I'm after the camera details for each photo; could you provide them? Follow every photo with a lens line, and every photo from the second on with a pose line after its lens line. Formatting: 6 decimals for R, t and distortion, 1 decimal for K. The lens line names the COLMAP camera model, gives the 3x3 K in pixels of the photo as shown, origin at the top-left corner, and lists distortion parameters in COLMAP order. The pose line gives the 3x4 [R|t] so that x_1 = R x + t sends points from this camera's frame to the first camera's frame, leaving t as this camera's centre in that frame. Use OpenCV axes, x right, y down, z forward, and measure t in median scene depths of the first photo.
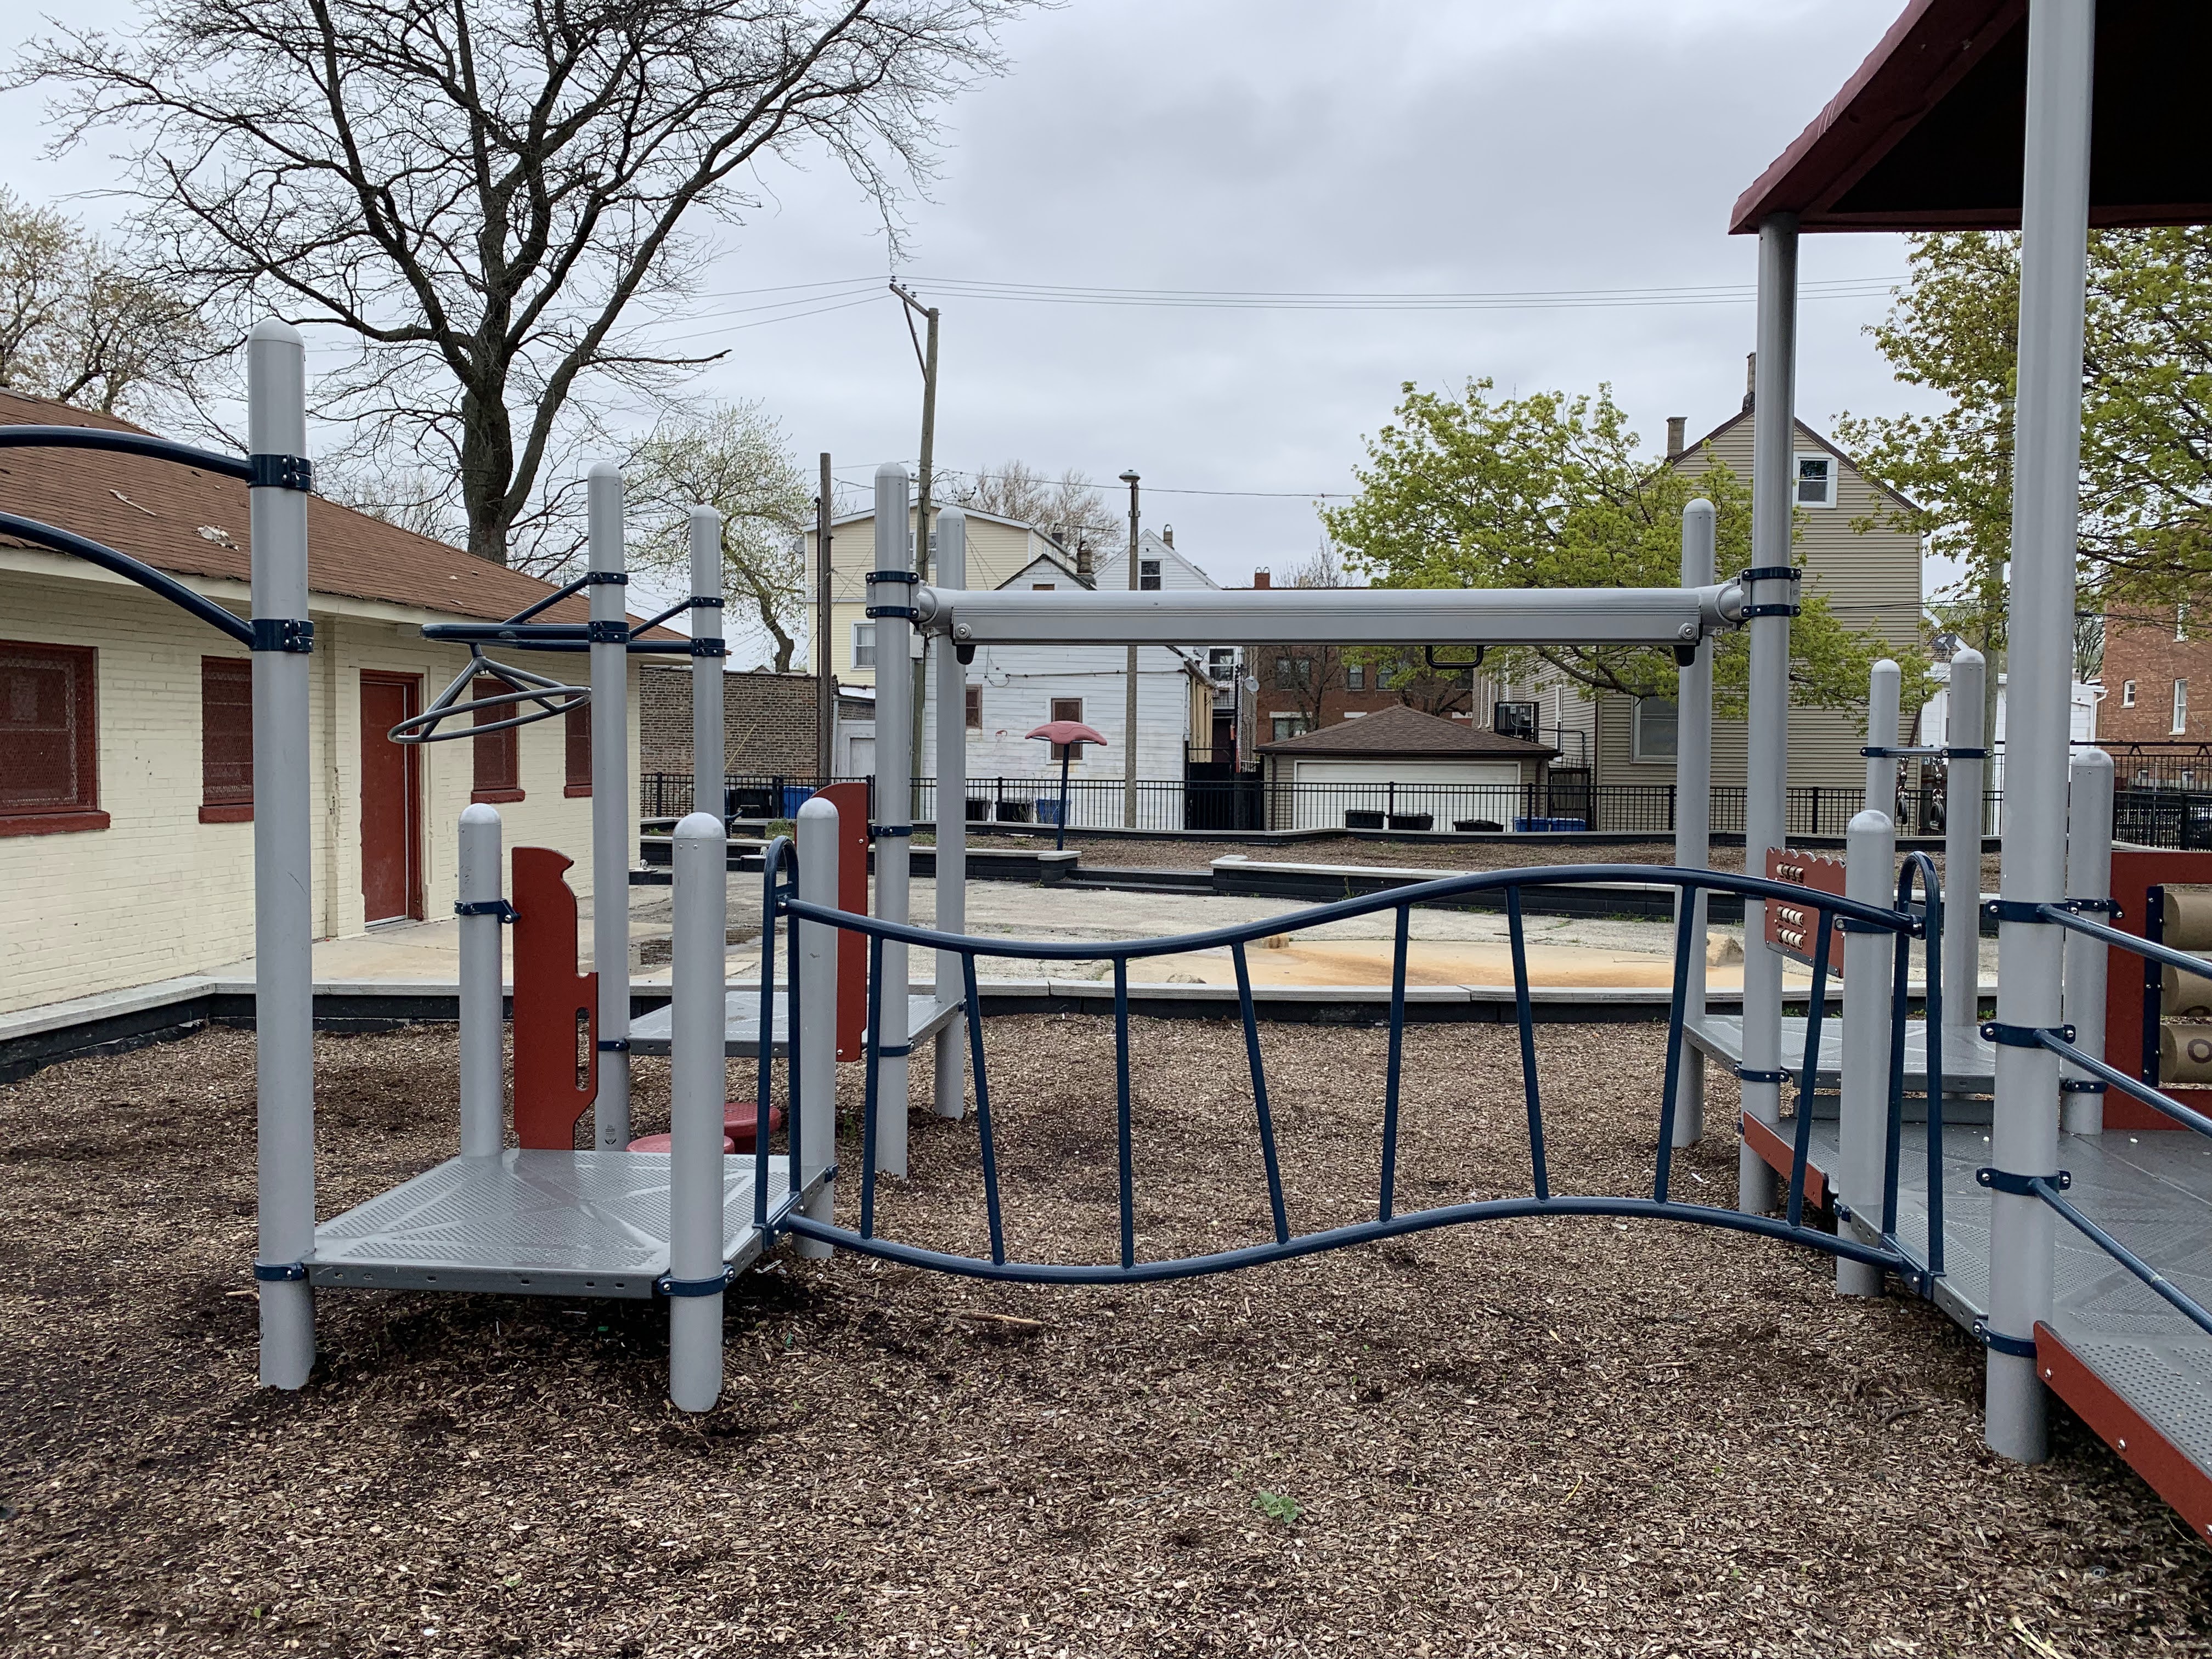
lens RADIAL K [[1708.2, 0, 1093.5], [0, 1708.2, 835.7], [0, 0, 1]] dist [0.012911, -0.009443]
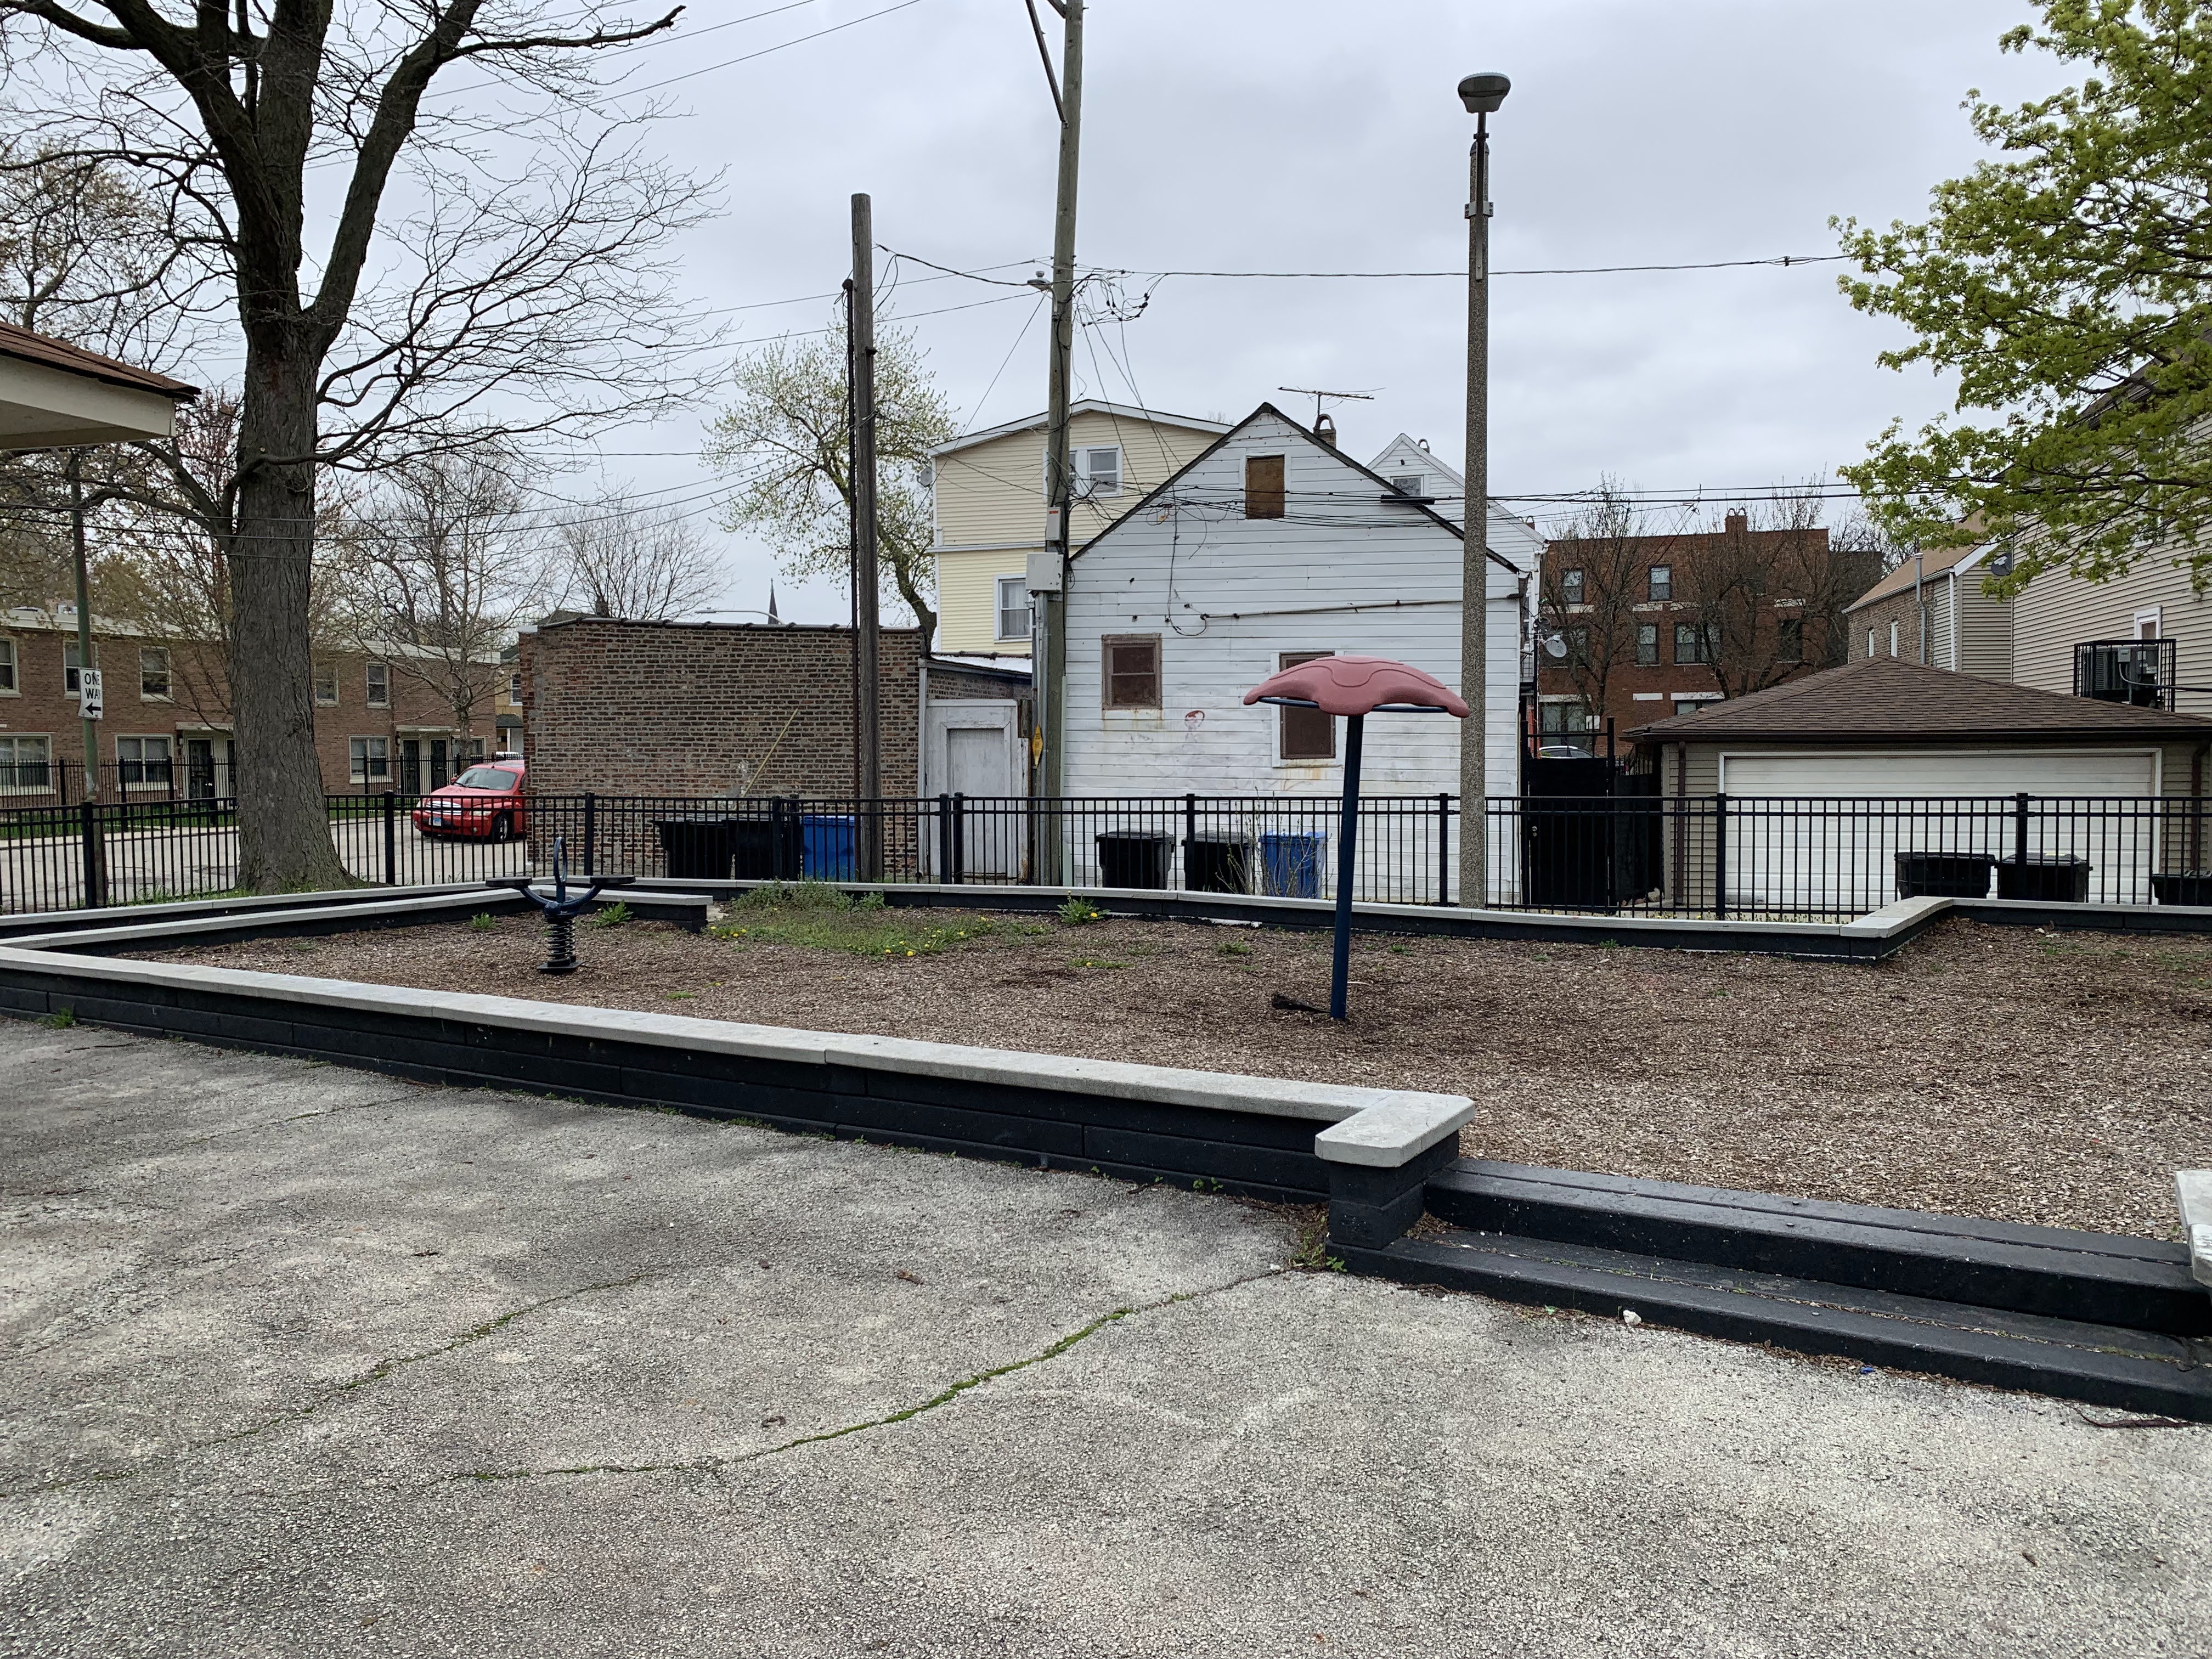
lens RADIAL K [[1708.2, 0, 1100.2], [0, 1708.2, 843.1], [0, 0, 1]] dist [0.012911, -0.009443]
pose [[0.993328, -0.009942, -0.114893, -0.021770], [0.010387, 0.999941, 0.003274, -0.020687], [0.114854, -0.004446, 0.993372, 0.465967]]
